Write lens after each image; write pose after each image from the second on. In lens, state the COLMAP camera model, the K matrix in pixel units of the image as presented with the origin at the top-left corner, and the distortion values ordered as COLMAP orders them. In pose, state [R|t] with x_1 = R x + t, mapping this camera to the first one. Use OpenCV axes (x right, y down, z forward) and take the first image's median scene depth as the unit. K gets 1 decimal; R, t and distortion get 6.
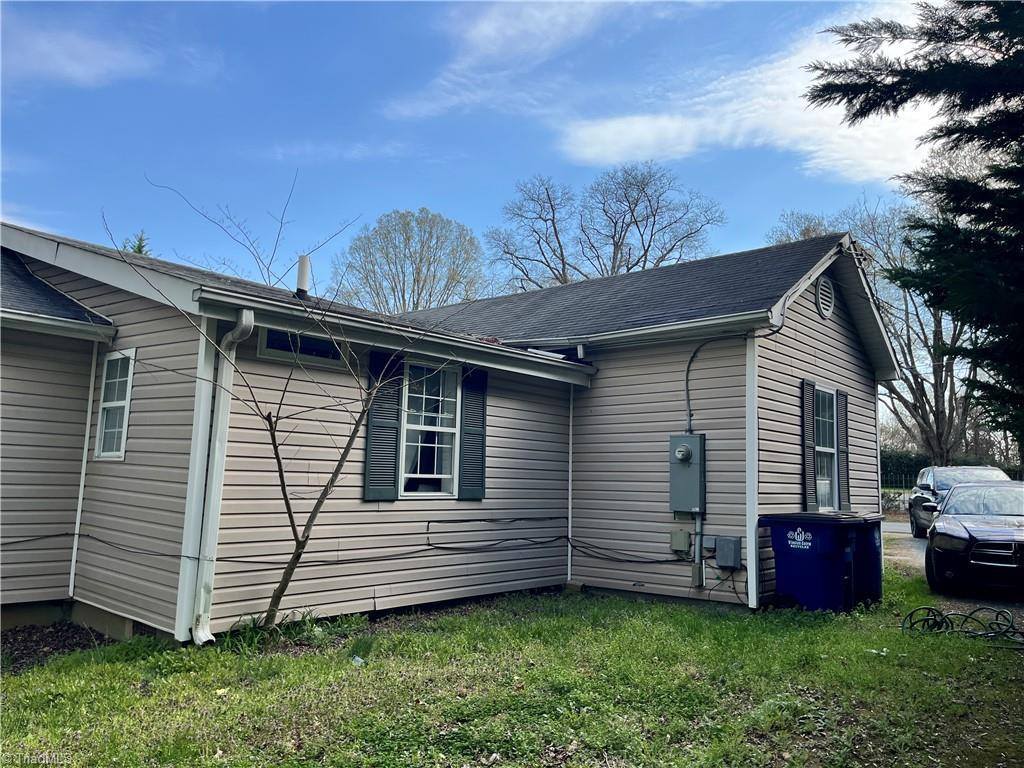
lens RADIAL K [[773.5, 0, 509.1], [0, 773.5, 379.5], [0, 0, 1]] dist [0.069399, -0.084911]
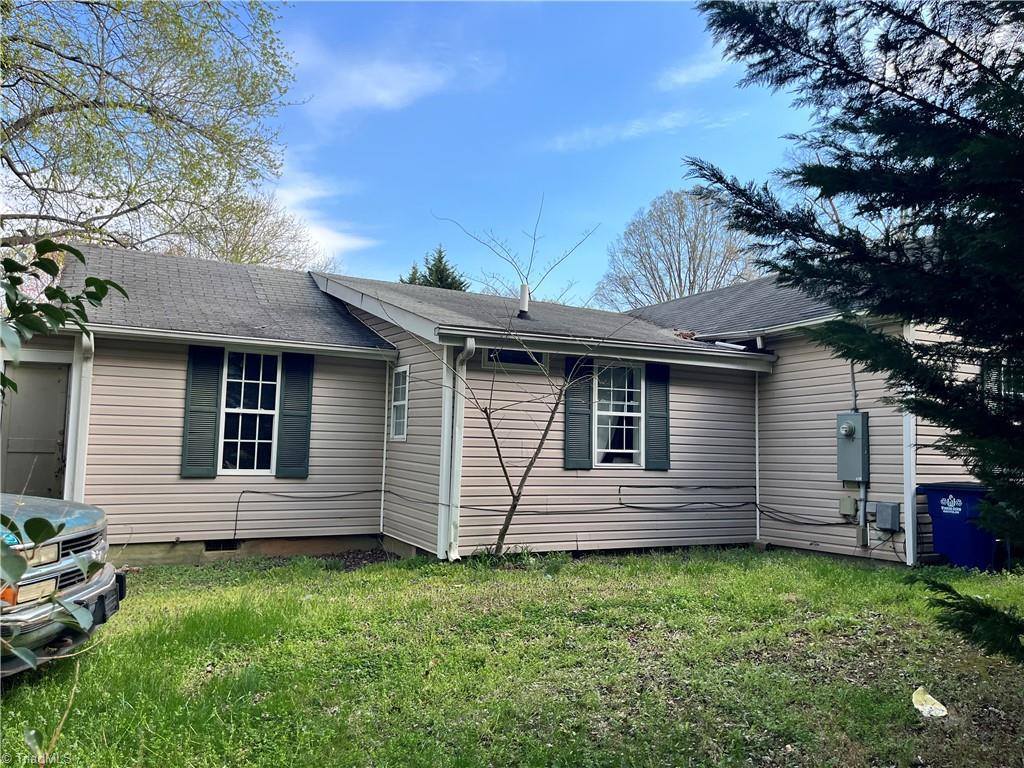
lens RADIAL K [[773.5, 0, 513.7], [0, 773.5, 385.6], [0, 0, 1]] dist [0.069399, -0.084911]
pose [[0.932873, -0.037868, -0.358211, 0.210209], [0.050654, 0.998368, 0.026374, -0.027588], [0.356627, -0.042748, 0.933268, -0.270786]]
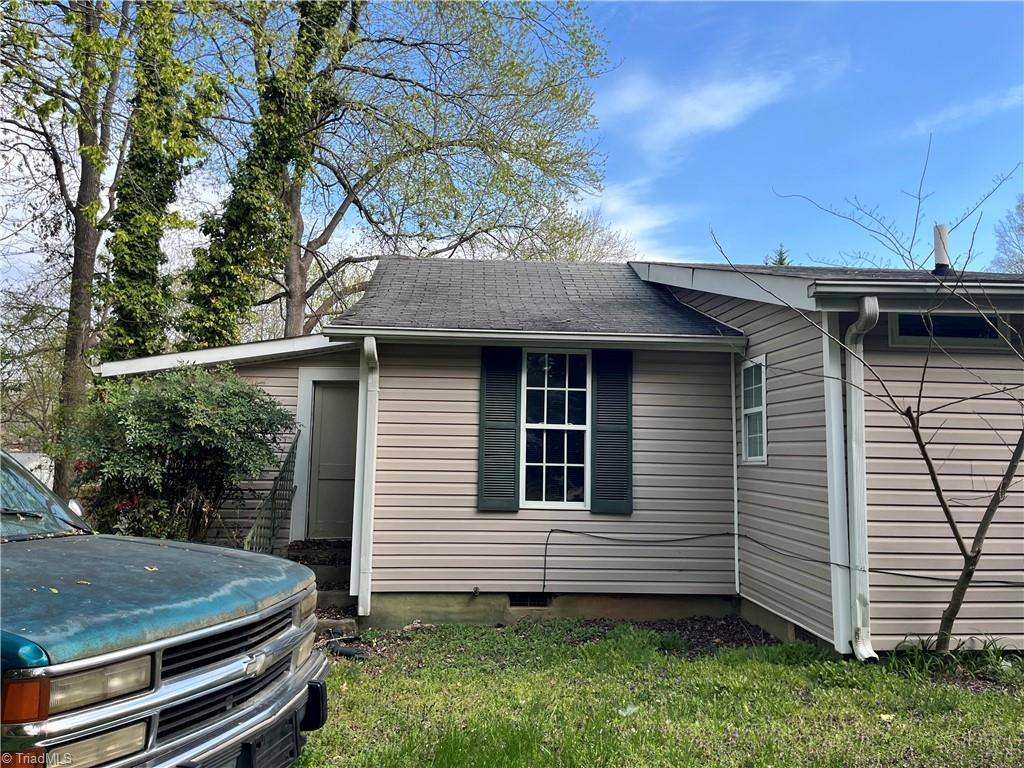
lens RADIAL K [[773.5, 0, 503.4], [0, 773.5, 372.3], [0, 0, 1]] dist [0.069399, -0.084911]
pose [[0.688656, -0.105713, -0.717341, 0.013873], [0.095513, 0.993920, -0.054777, 0.006098], [0.718770, -0.030793, 0.694565, 0.042083]]
